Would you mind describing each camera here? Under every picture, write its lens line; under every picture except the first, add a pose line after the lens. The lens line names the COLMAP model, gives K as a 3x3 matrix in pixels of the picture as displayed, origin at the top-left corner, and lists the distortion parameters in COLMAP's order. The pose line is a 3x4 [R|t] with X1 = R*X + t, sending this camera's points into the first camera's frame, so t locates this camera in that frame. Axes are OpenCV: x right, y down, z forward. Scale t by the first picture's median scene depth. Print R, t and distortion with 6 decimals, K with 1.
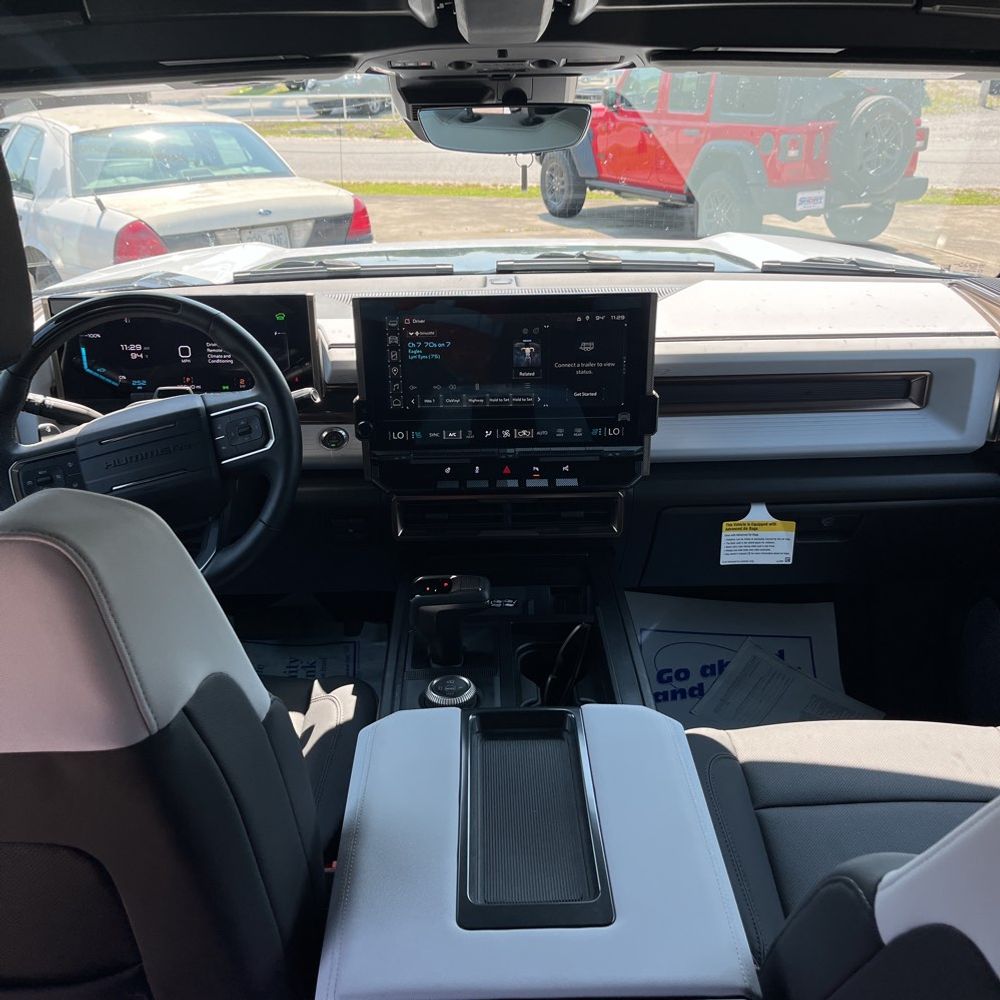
lens RADIAL K [[1023.2, 0, 515.1], [0, 1023.2, 494.6], [0, 0, 1]] dist [0.010520, 0.012832]
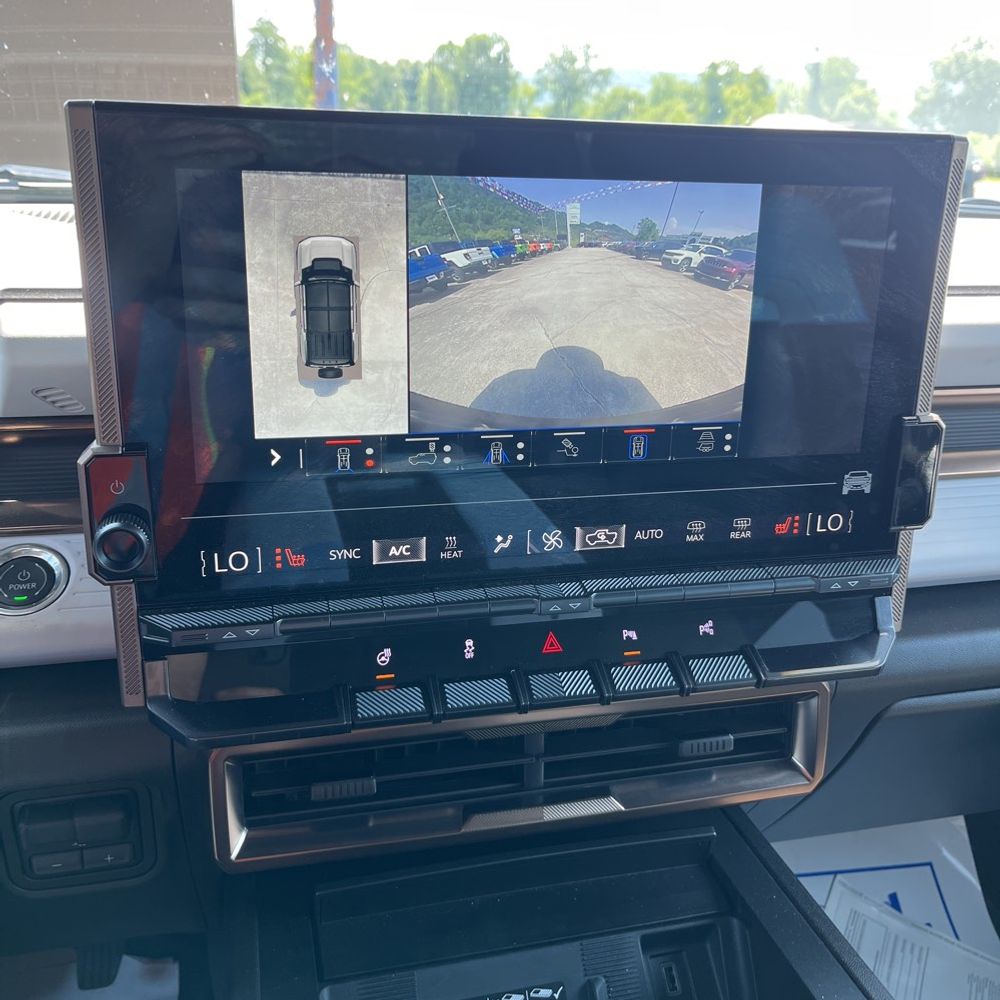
lens RADIAL K [[1023.2, 0, 515.1], [0, 1023.2, 494.6], [0, 0, 1]] dist [0.010520, 0.012832]
pose [[0.972919, -0.033806, 0.228661, -0.100233], [0.055156, 0.994625, -0.087634, -0.045501], [-0.224470, 0.097873, 0.969554, 0.664709]]
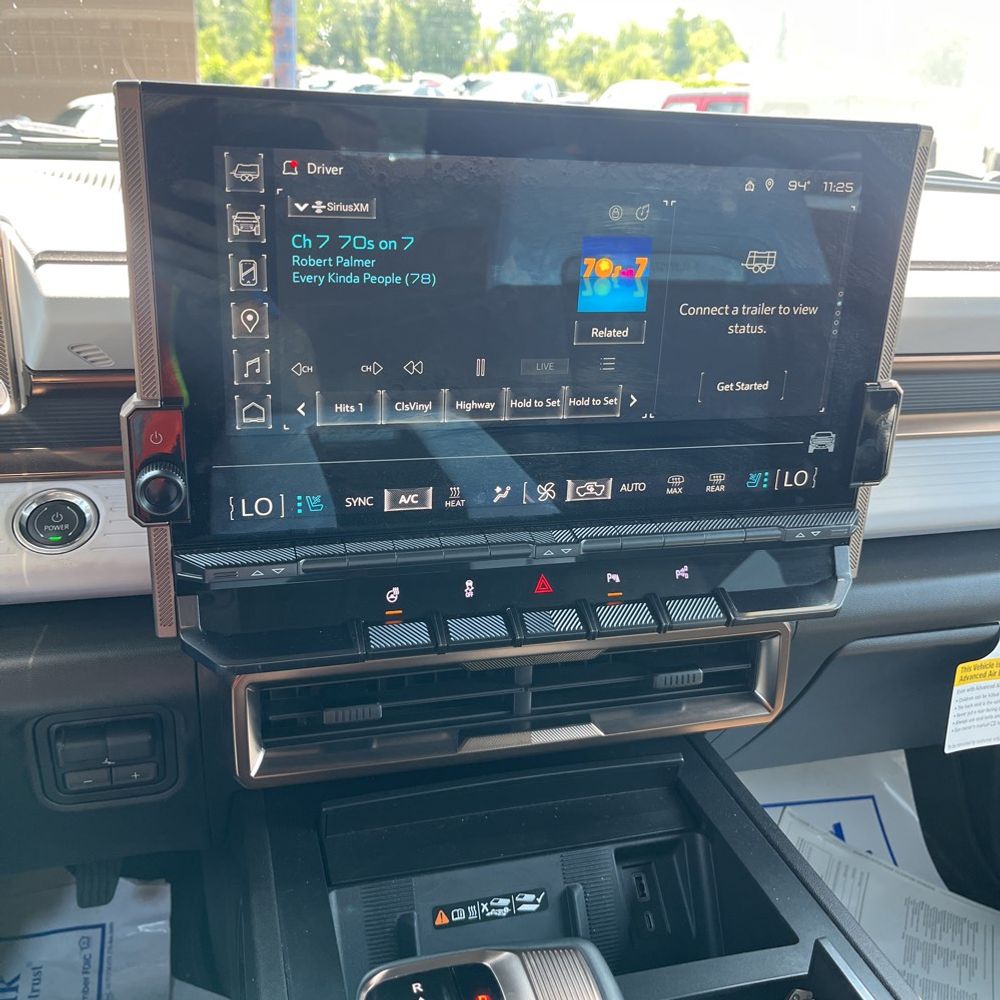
lens RADIAL K [[1015.8, 0, 501.7], [0, 1015.8, 500.1], [0, 0, 1]] dist [0.029550, -0.022154]
pose [[0.966670, -0.034035, 0.253753, -0.121570], [0.043649, 0.998523, -0.032354, -0.044977], [-0.252277, 0.042352, 0.966728, 0.637497]]
